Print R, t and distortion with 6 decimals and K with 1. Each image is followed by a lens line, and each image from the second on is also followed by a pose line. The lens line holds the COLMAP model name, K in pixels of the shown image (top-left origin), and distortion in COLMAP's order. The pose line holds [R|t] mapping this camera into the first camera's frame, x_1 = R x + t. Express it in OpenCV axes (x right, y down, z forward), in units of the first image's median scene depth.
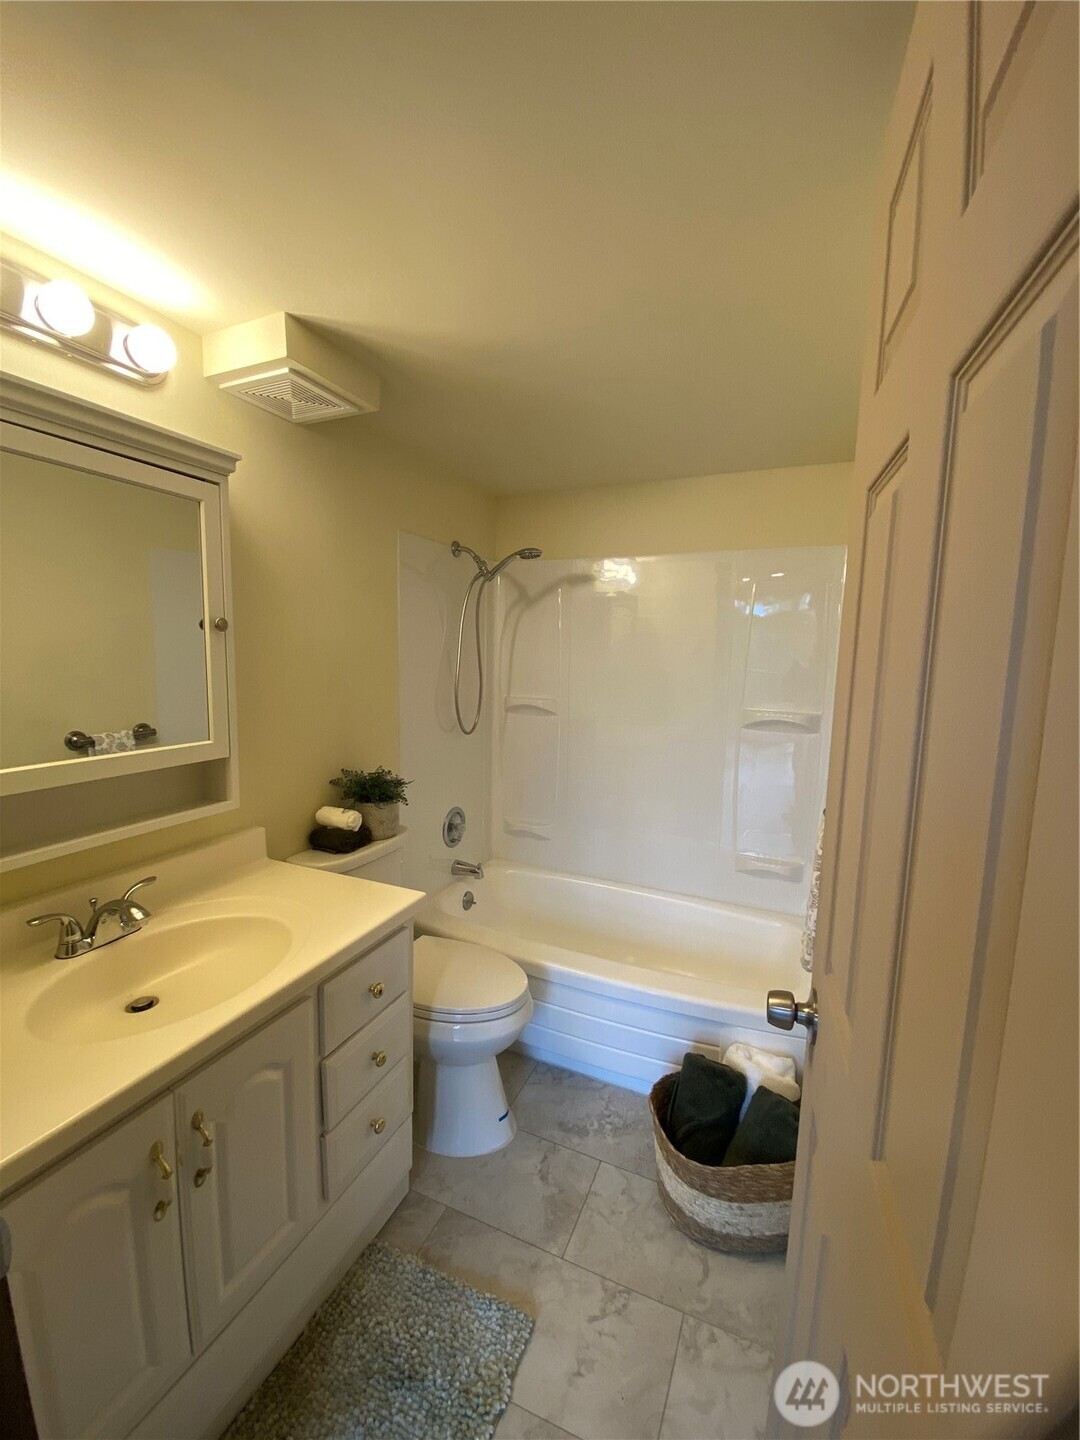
lens RADIAL K [[583.7, 0, 539.5], [0, 583.7, 721.1], [0, 0, 1]] dist [0.005593, -0.012161]
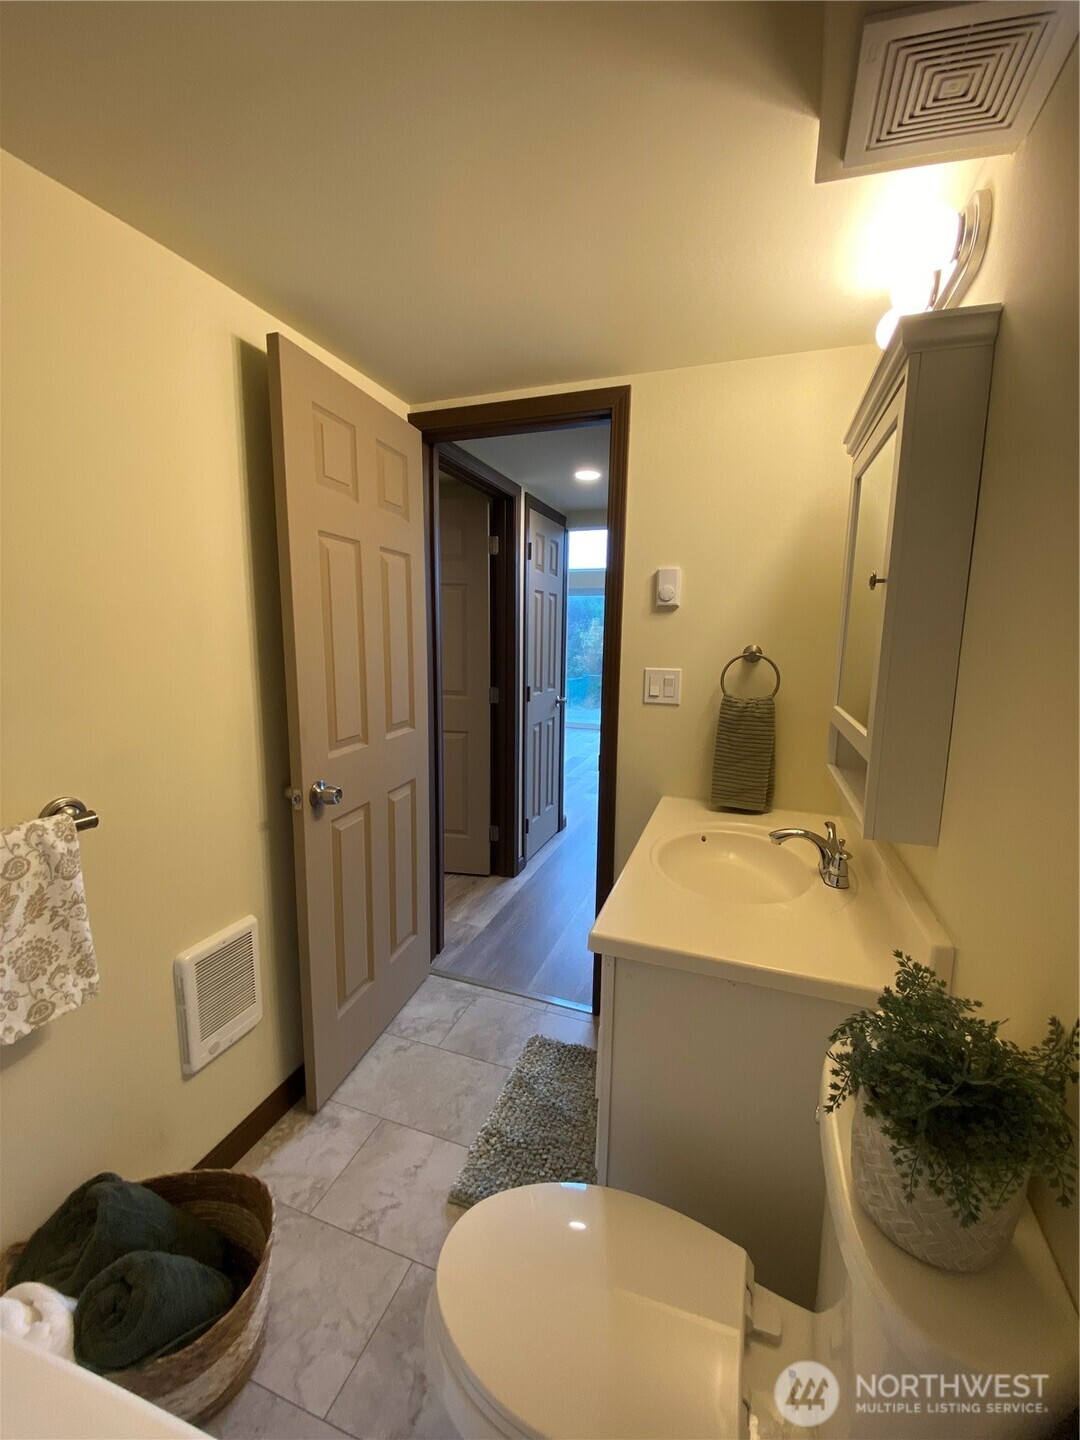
lens RADIAL K [[583.7, 0, 542.2], [0, 583.7, 718.4], [0, 0, 1]] dist [0.005593, -0.012161]
pose [[-0.997176, -0.025579, -0.070611, -0.085350], [-0.043668, 0.962413, 0.268055, -0.181850], [0.061101, 0.270381, -0.960812, 1.820721]]
